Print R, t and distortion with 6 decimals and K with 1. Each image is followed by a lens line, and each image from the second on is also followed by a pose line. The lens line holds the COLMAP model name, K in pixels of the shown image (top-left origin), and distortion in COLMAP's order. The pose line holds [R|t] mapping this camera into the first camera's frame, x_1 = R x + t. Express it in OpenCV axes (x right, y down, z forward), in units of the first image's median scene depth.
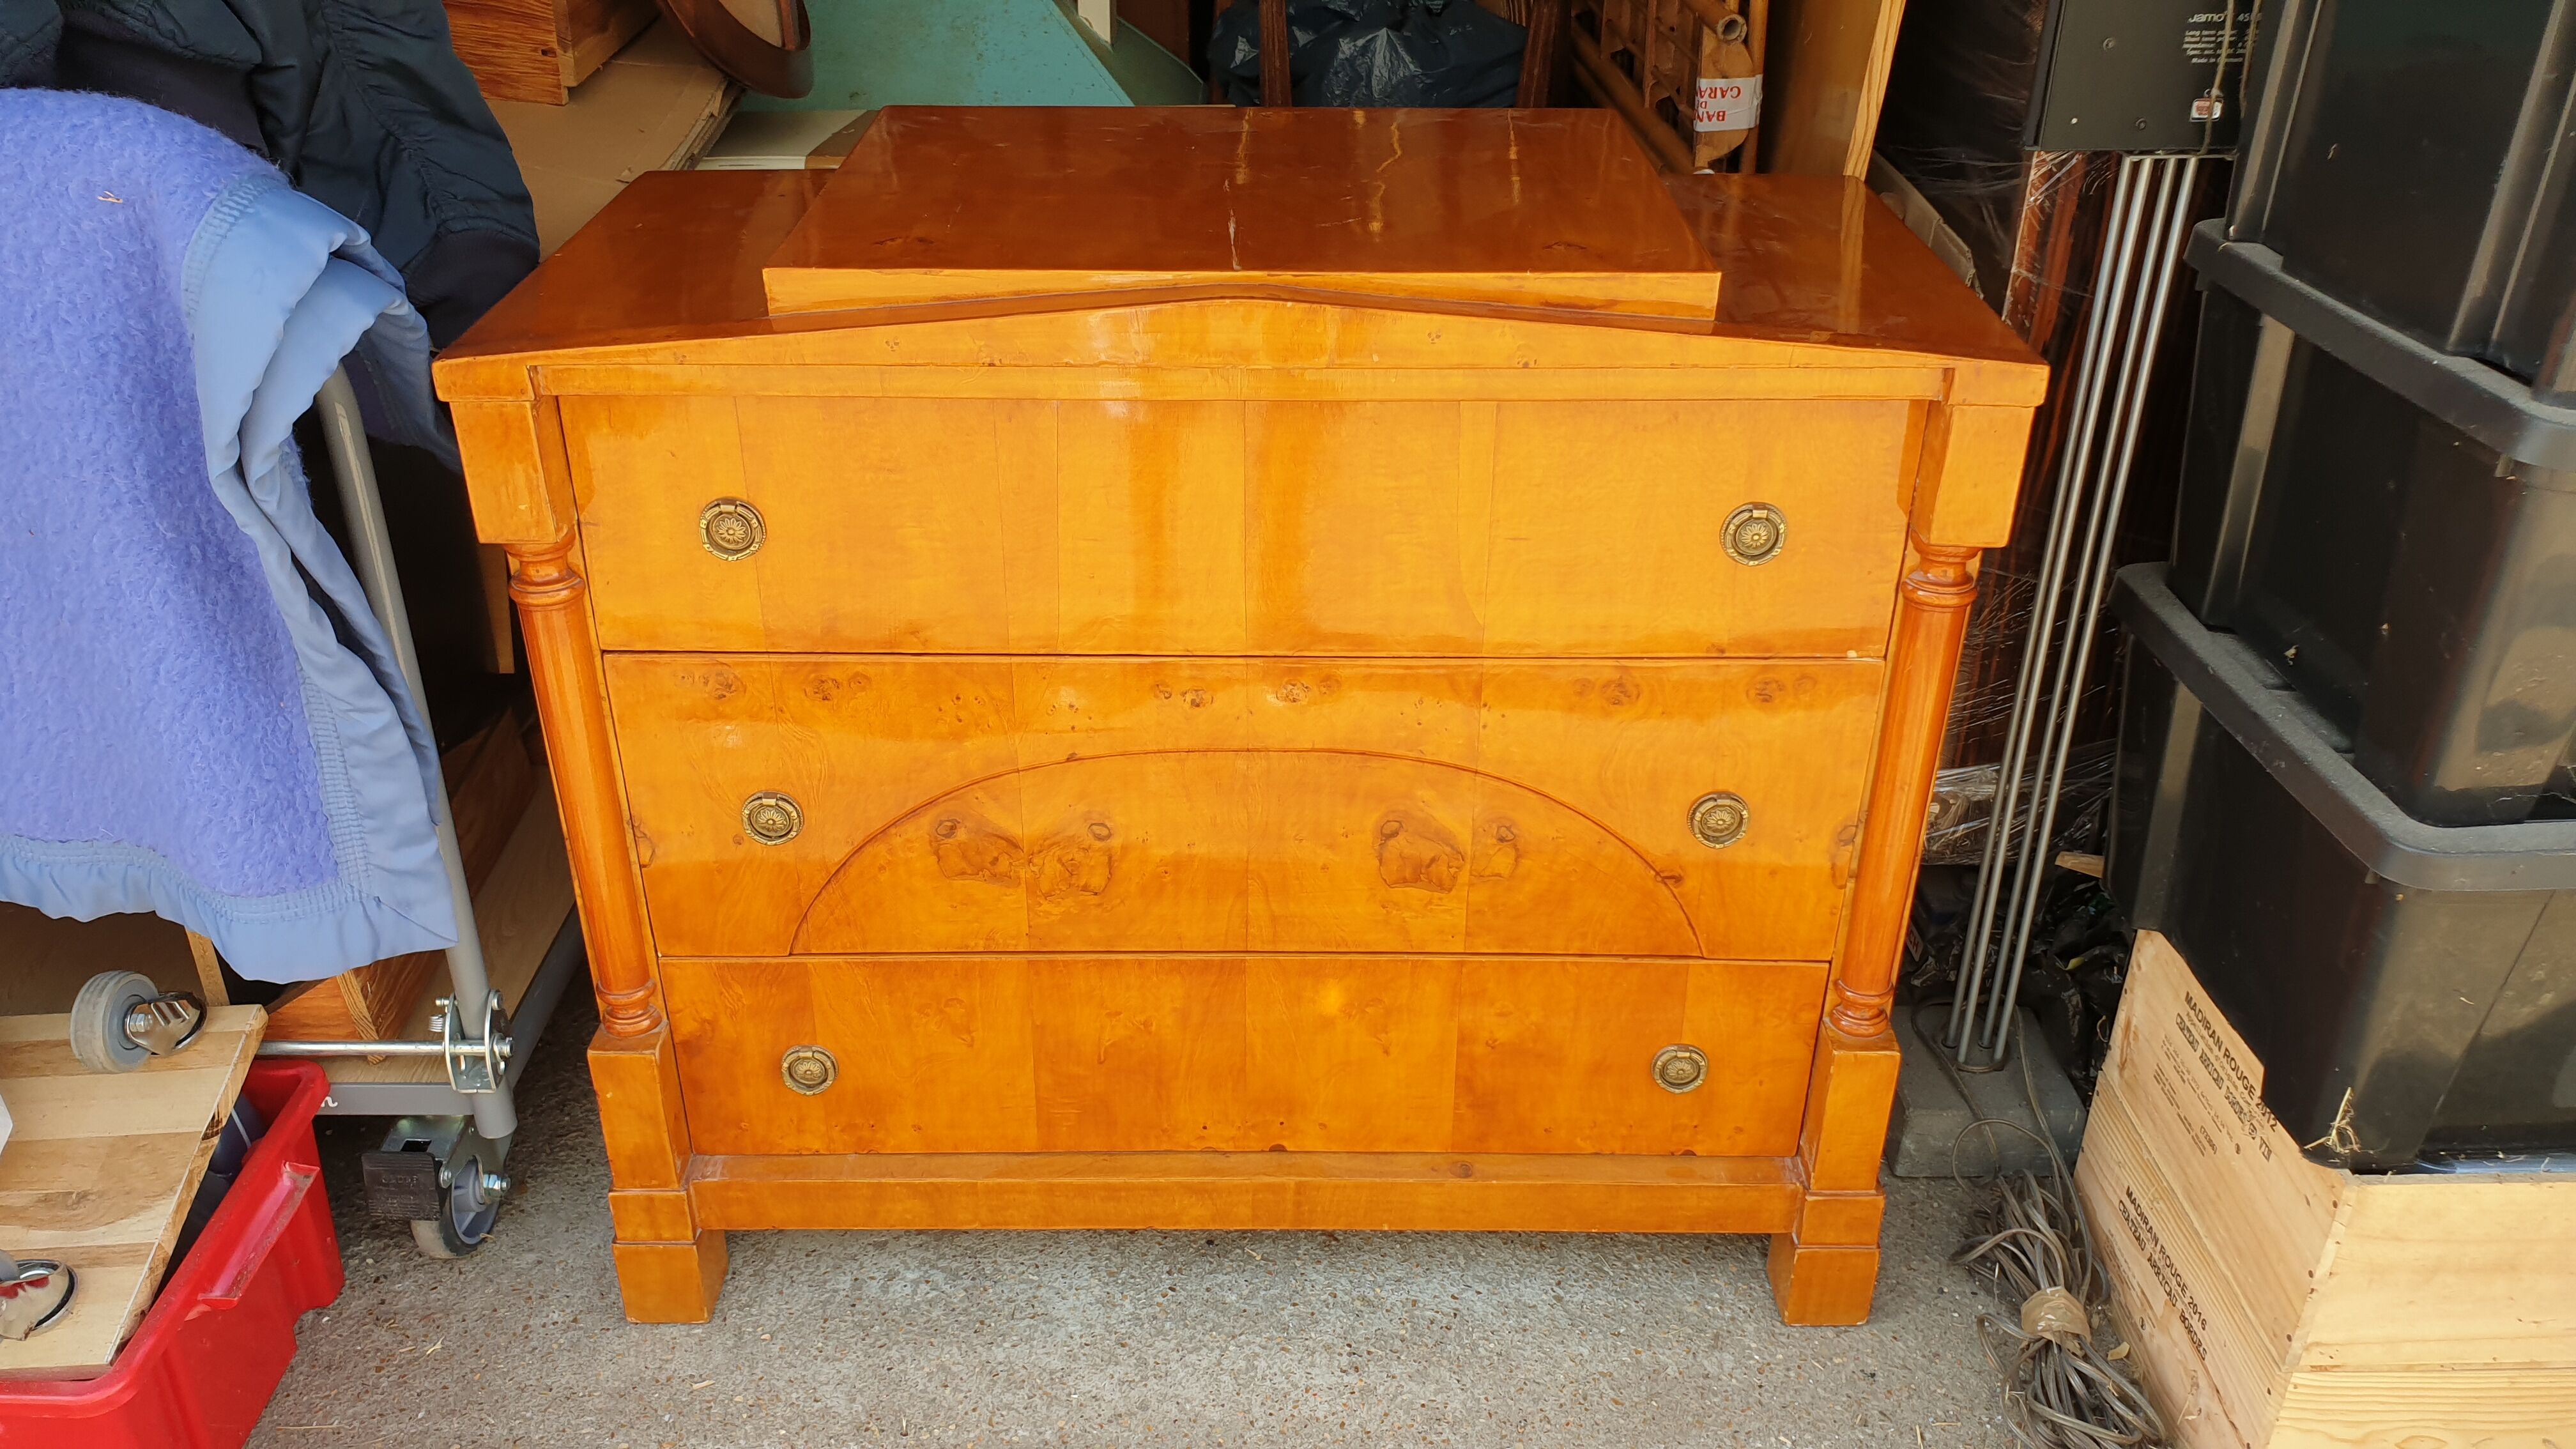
lens RADIAL K [[2041.3, 0, 1295.1], [0, 2041.3, 730.3], [0, 0, 1]] dist [-0.000816, 0.029585]
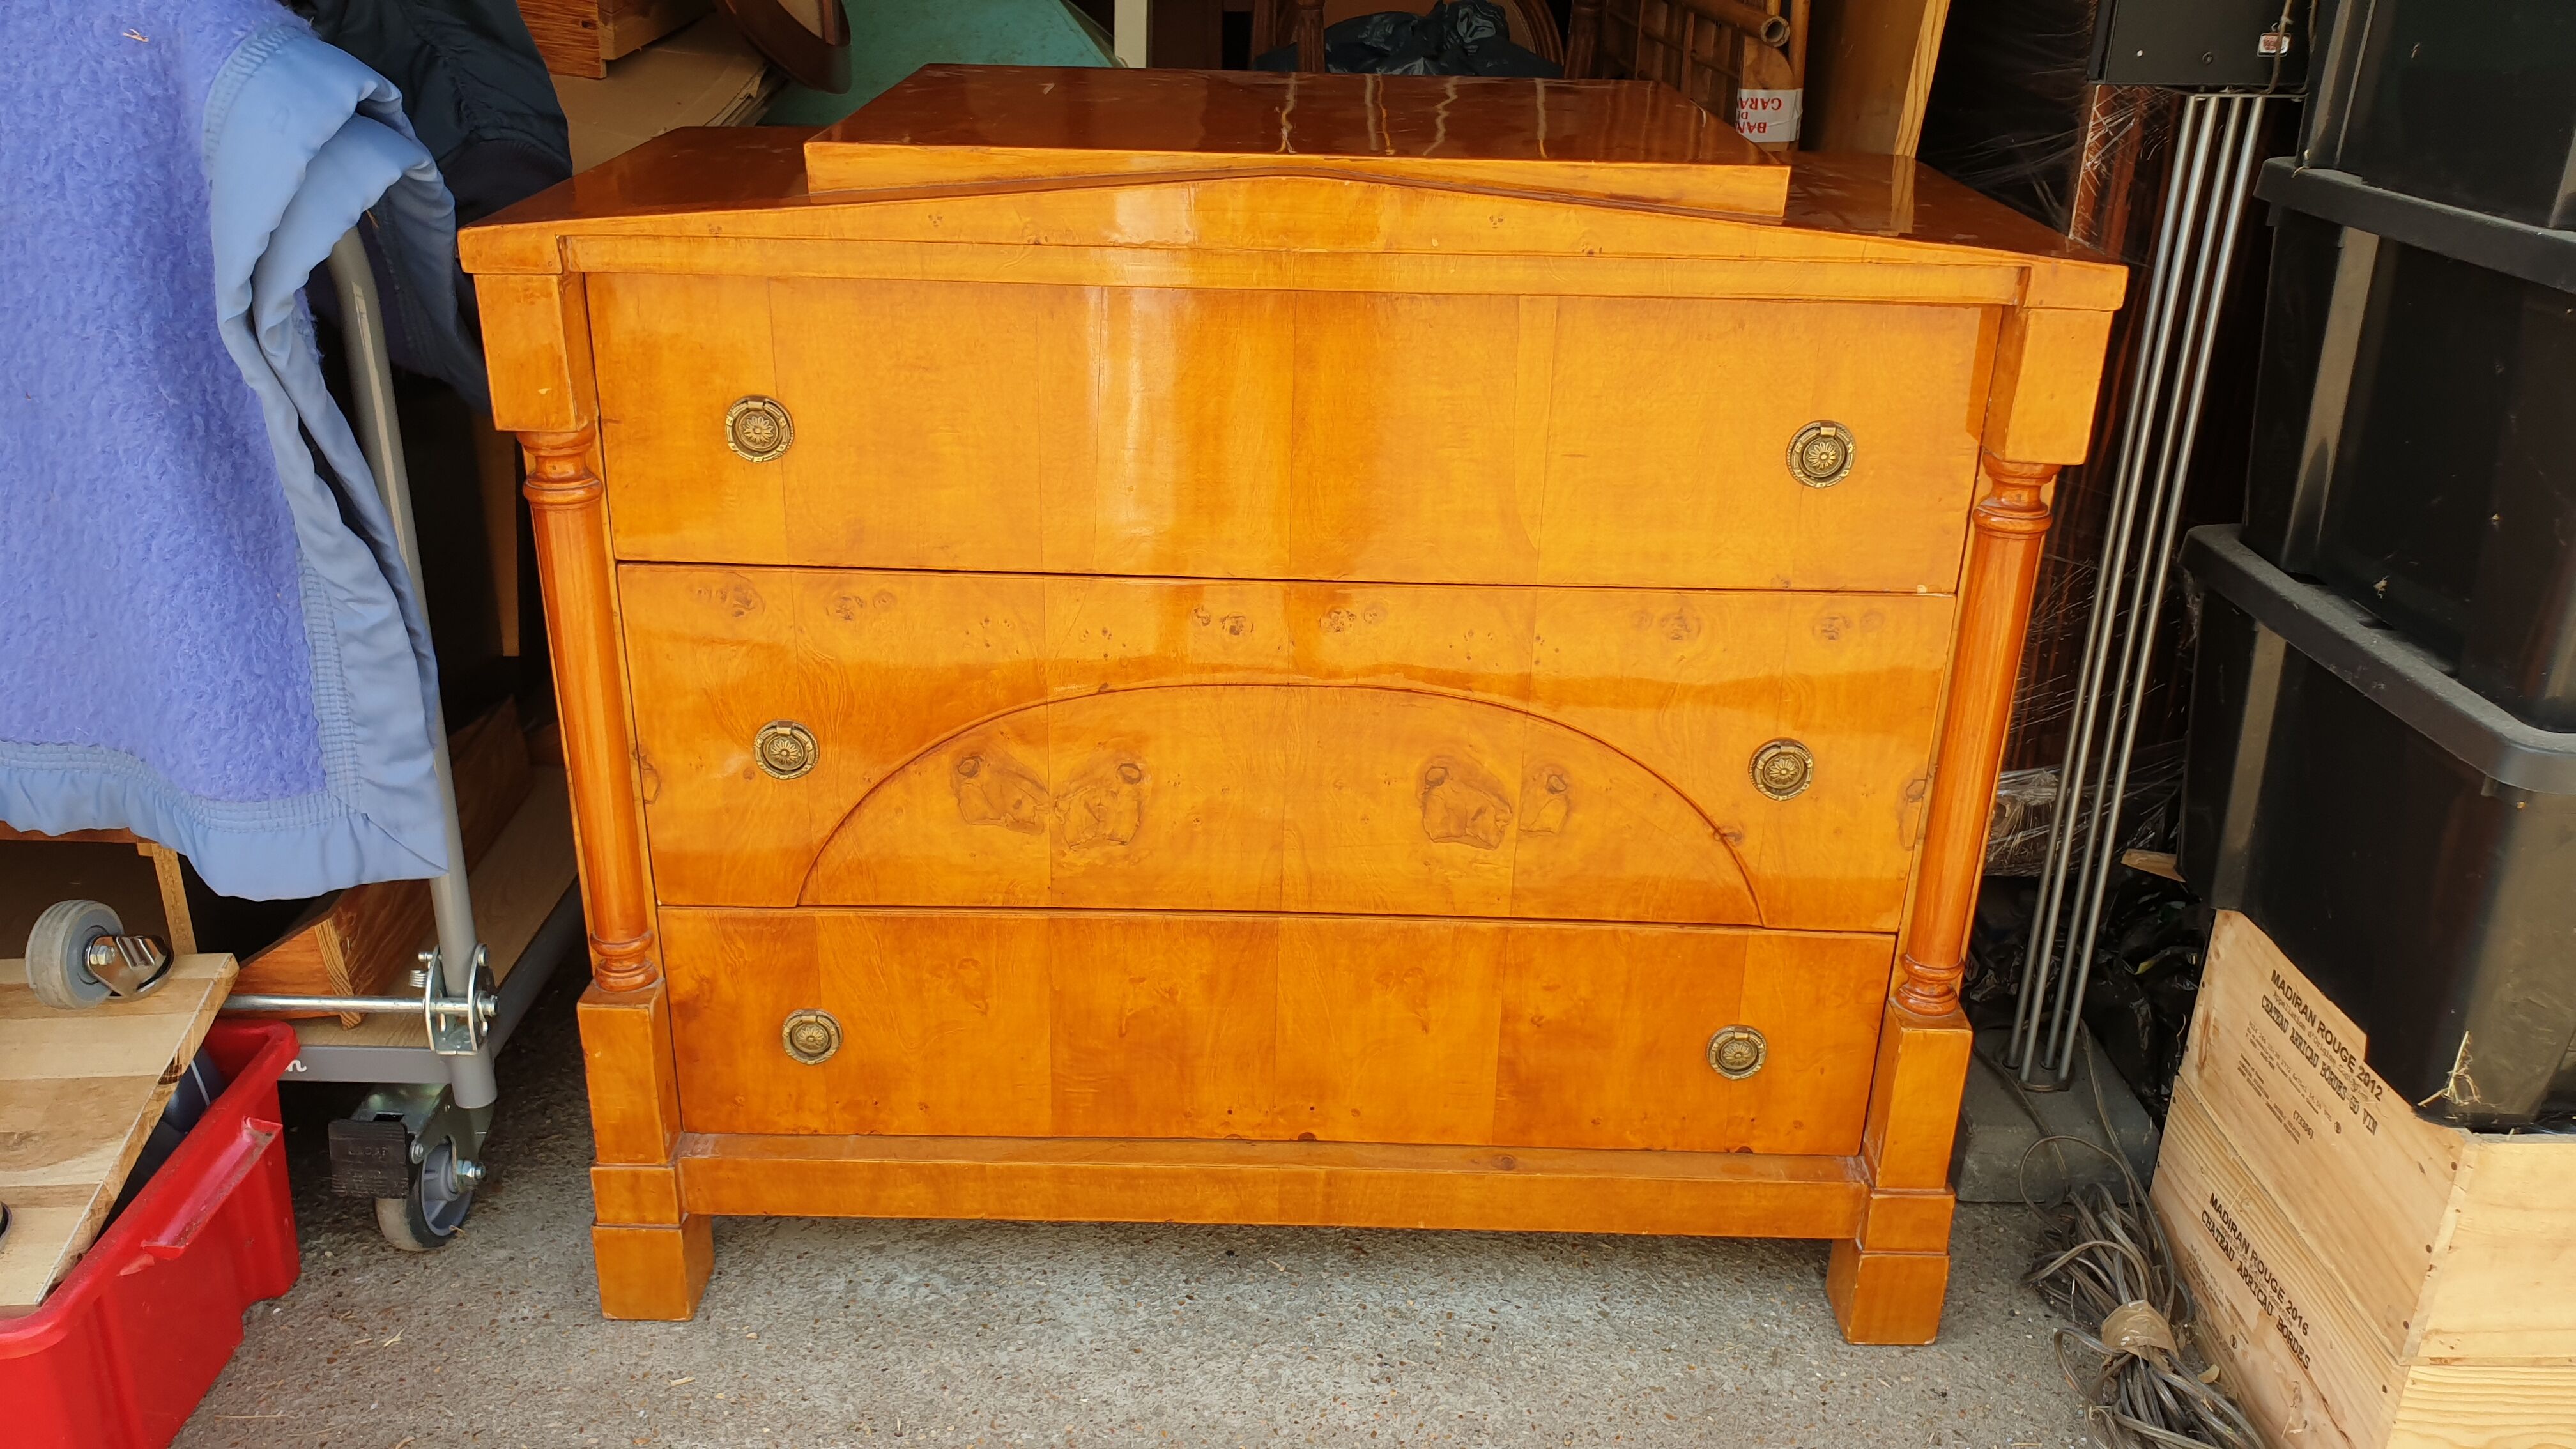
lens RADIAL K [[2041.3, 0, 1301.9], [0, 2041.3, 715.6], [0, 0, 1]] dist [-0.000816, 0.029585]
pose [[0.999839, 0.017300, 0.004672, -0.019771], [-0.016725, 0.994498, -0.103416, 0.115993], [-0.006435, 0.103321, 0.994627, 0.049616]]
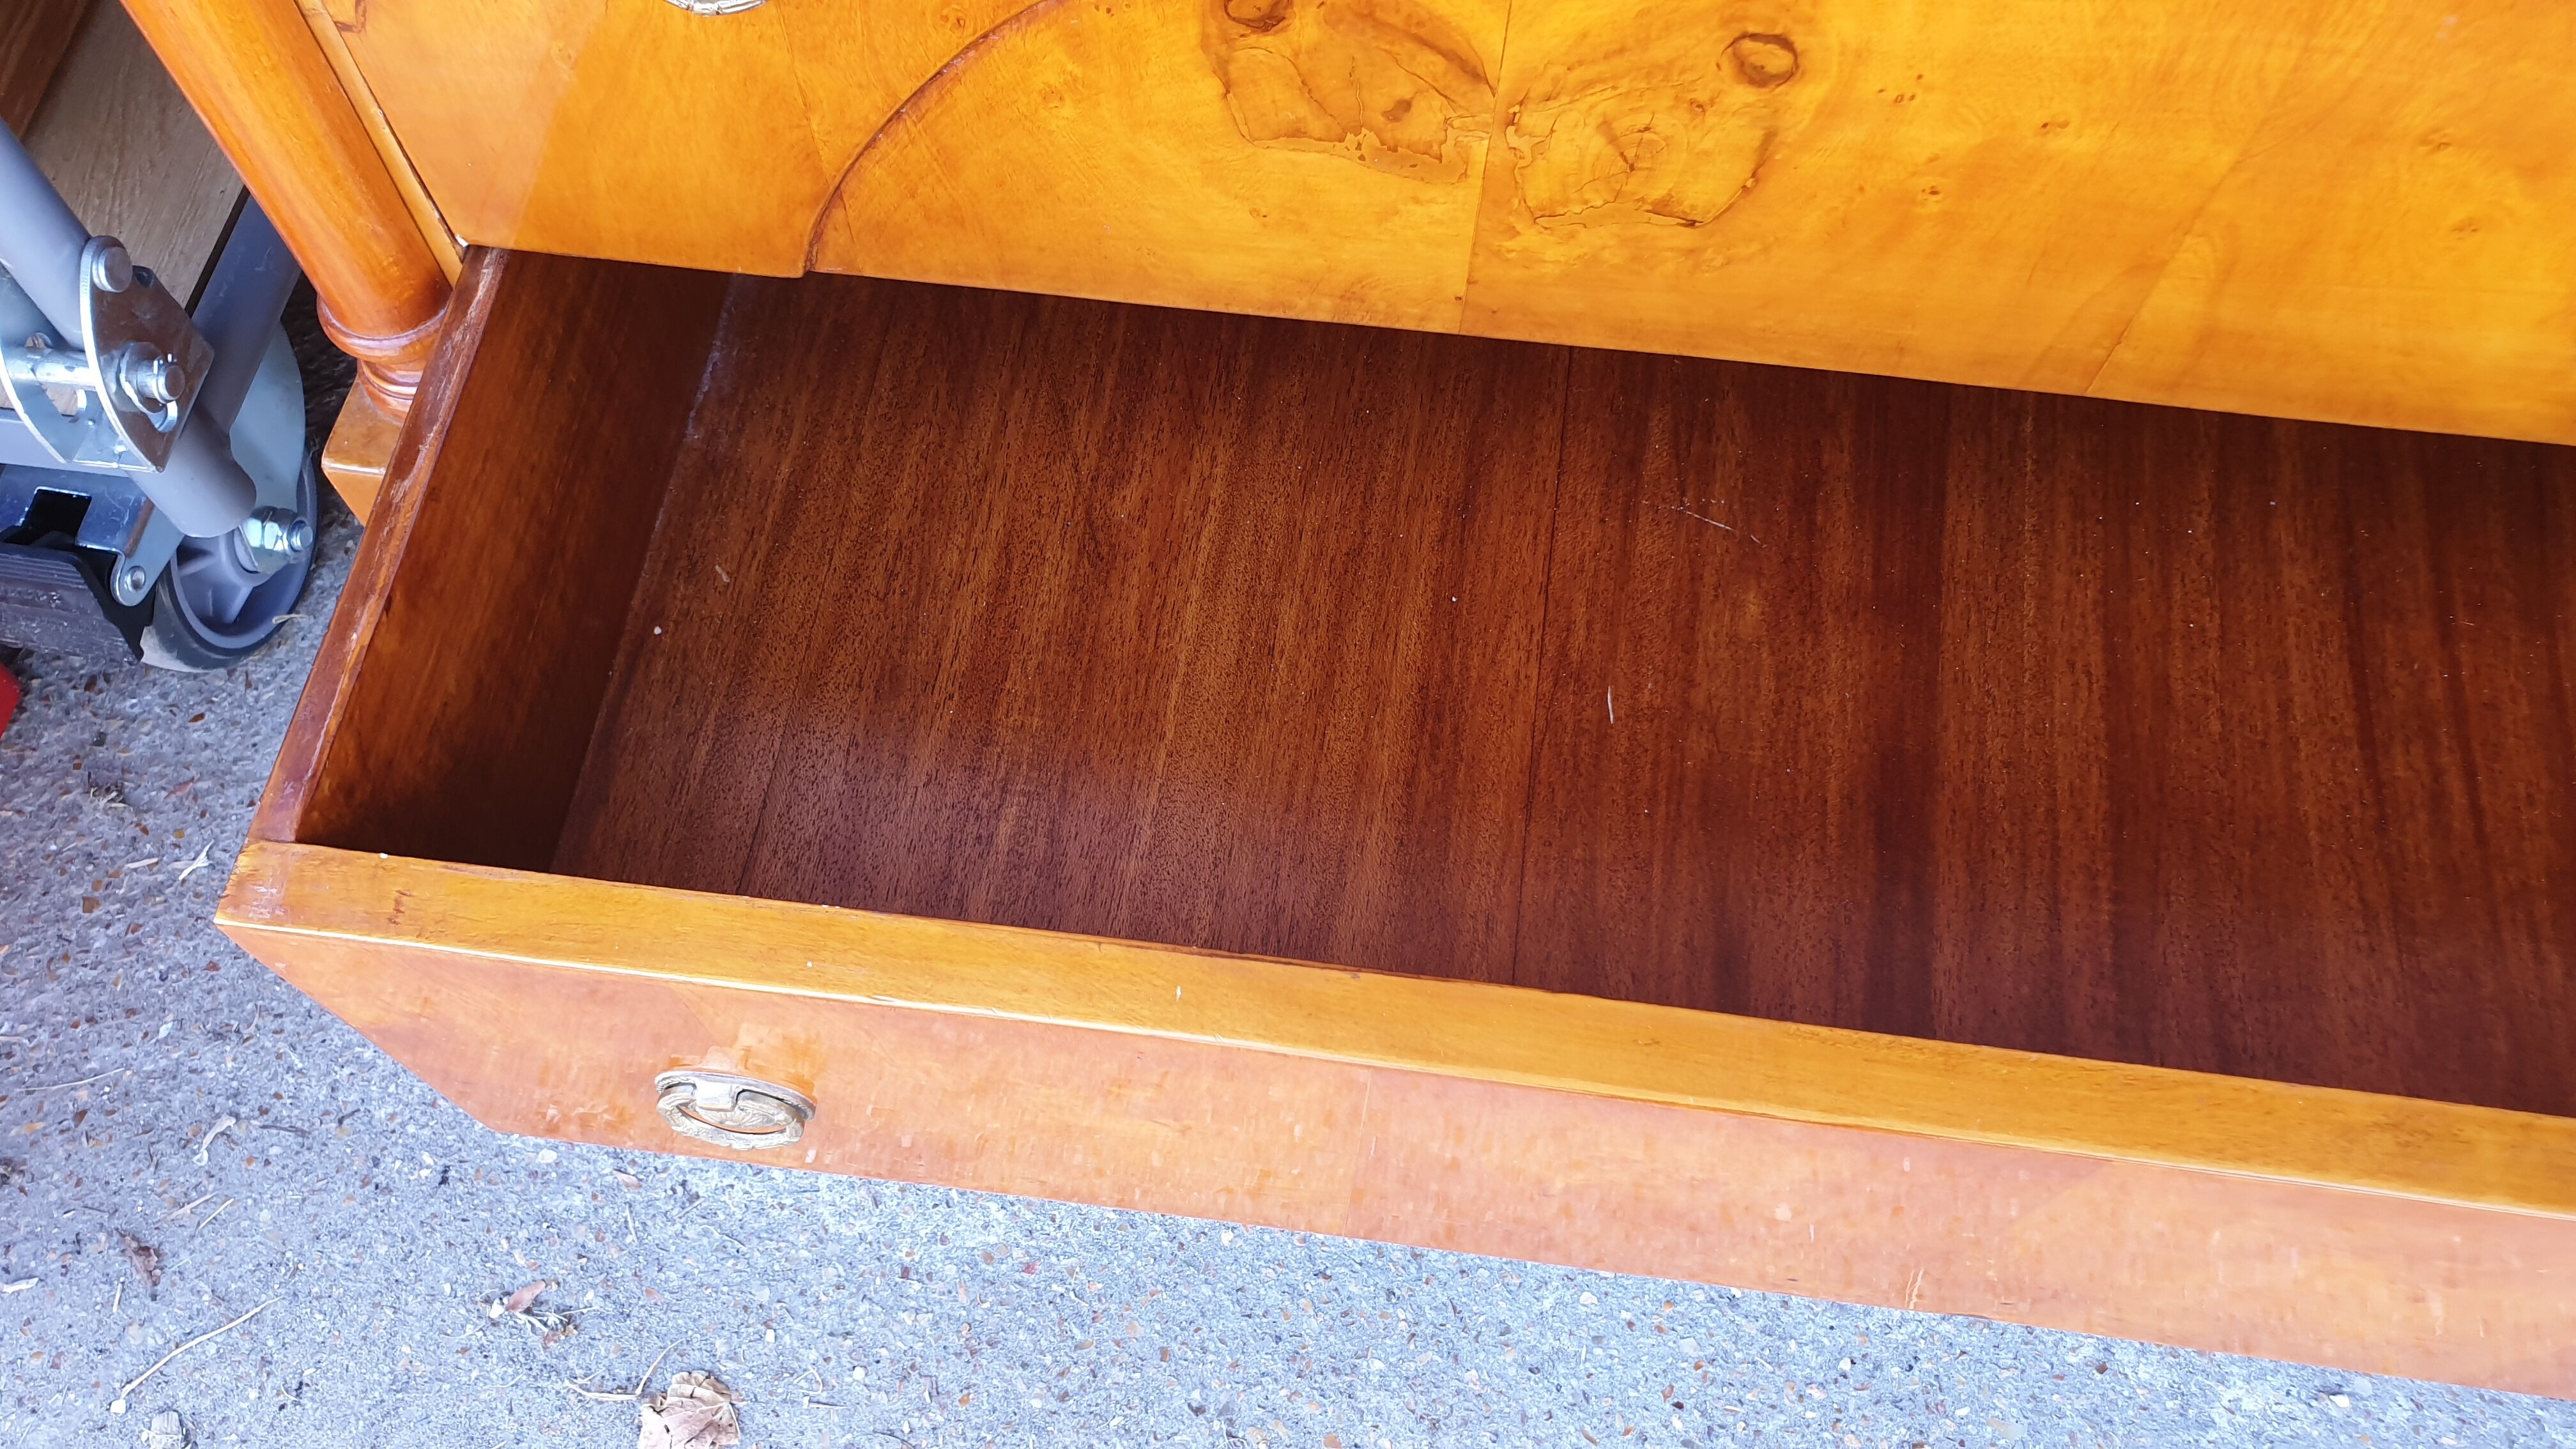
lens RADIAL K [[2041.3, 0, 1264.1], [0, 2041.3, 681.8], [0, 0, 1]] dist [-0.000816, 0.029585]
pose [[0.990797, 0.115304, -0.070900, -0.132046], [-0.058140, 0.835539, 0.546346, -0.033523], [0.122235, -0.537195, 0.834554, 0.667457]]
